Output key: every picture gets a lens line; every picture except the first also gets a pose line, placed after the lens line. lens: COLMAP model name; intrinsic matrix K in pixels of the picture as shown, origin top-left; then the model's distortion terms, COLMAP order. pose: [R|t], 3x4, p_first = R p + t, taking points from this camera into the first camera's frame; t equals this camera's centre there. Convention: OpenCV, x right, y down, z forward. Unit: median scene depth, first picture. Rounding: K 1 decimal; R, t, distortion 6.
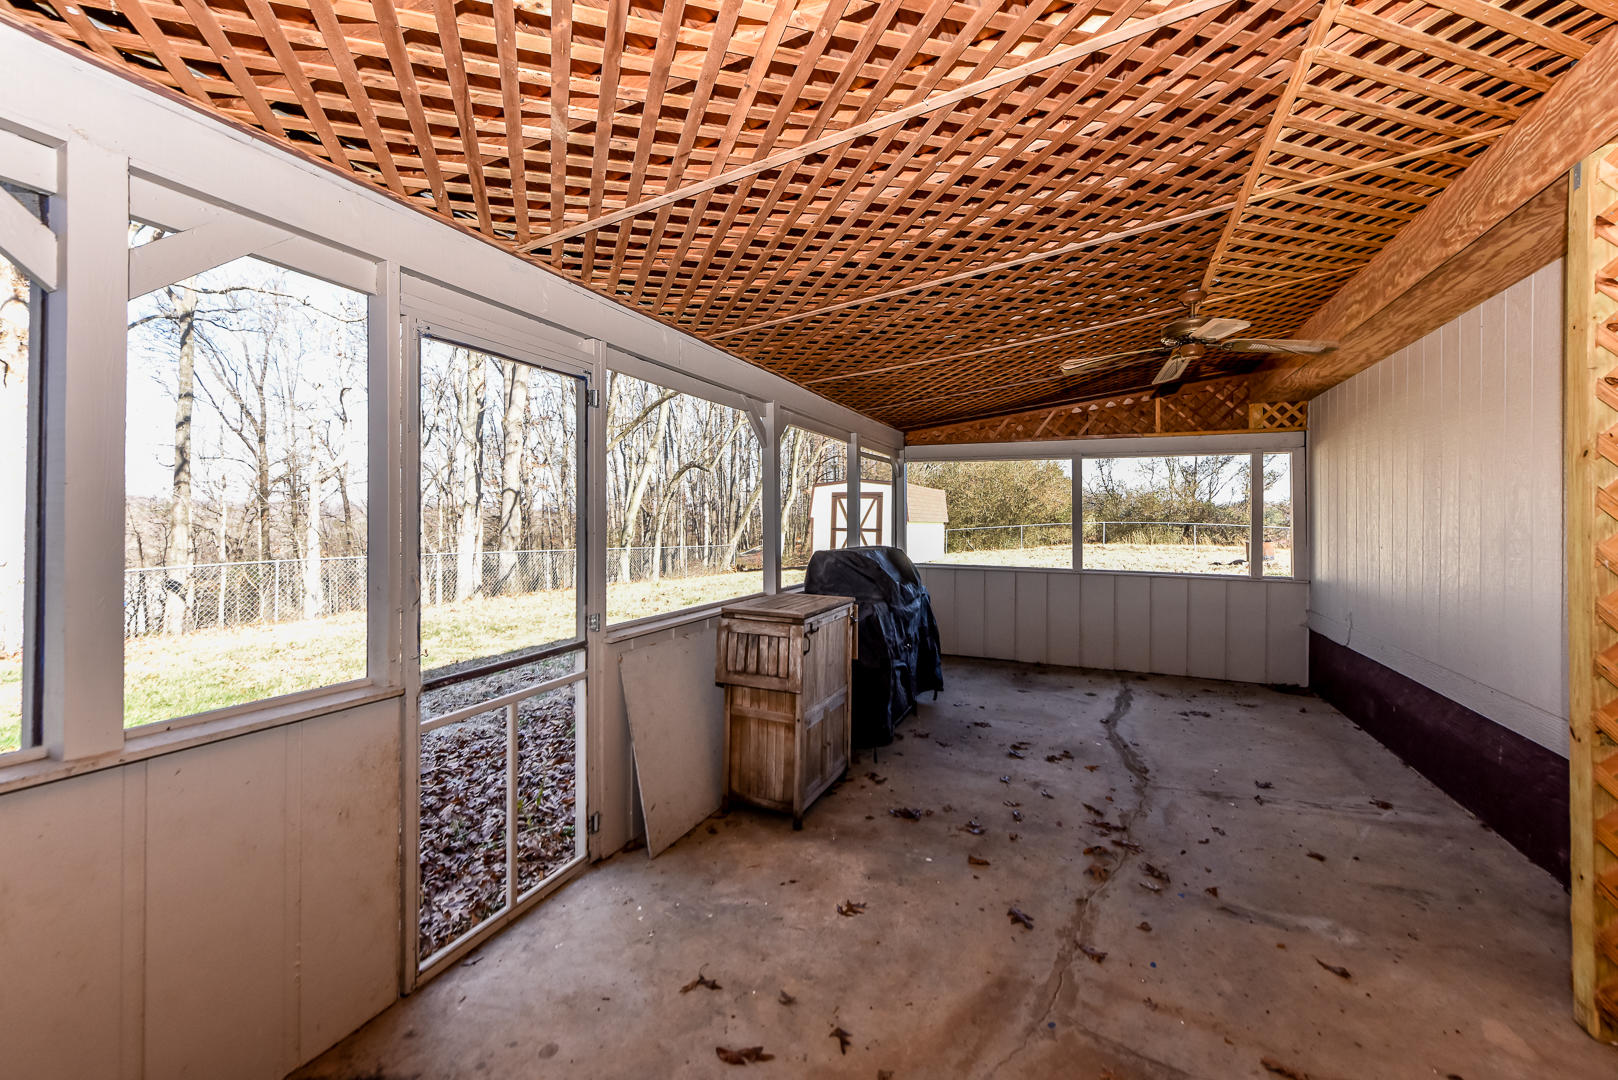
lens RADIAL K [[646.7, 0, 810.5], [0, 646.7, 544.6], [0, 0, 1]] dist [0.000508, -0.000003]
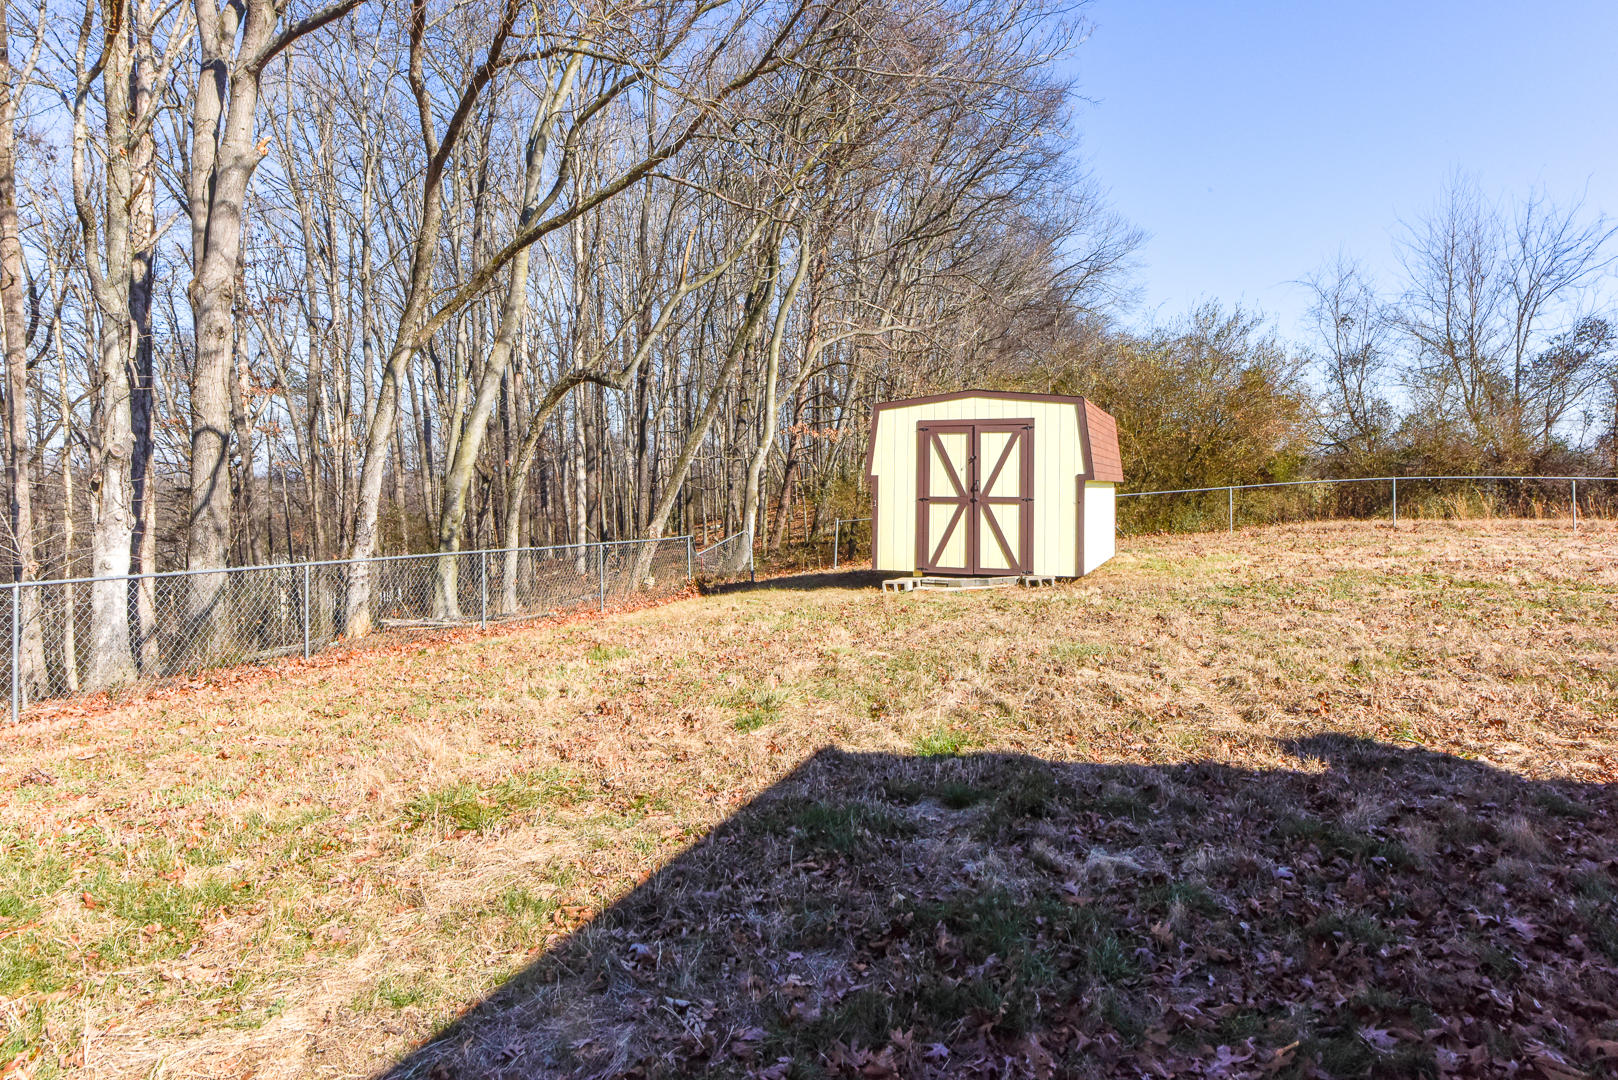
lens RADIAL K [[1132.5, 0, 808.1], [0, 1132.5, 533.8], [0, 0, 1]] dist [-0.005041, 0.000850]
pose [[0.998498, -0.019753, 0.051098, -0.053248], [0.019498, 0.999795, 0.005492, -0.003501], [-0.051196, -0.004487, 0.998679, 0.112863]]
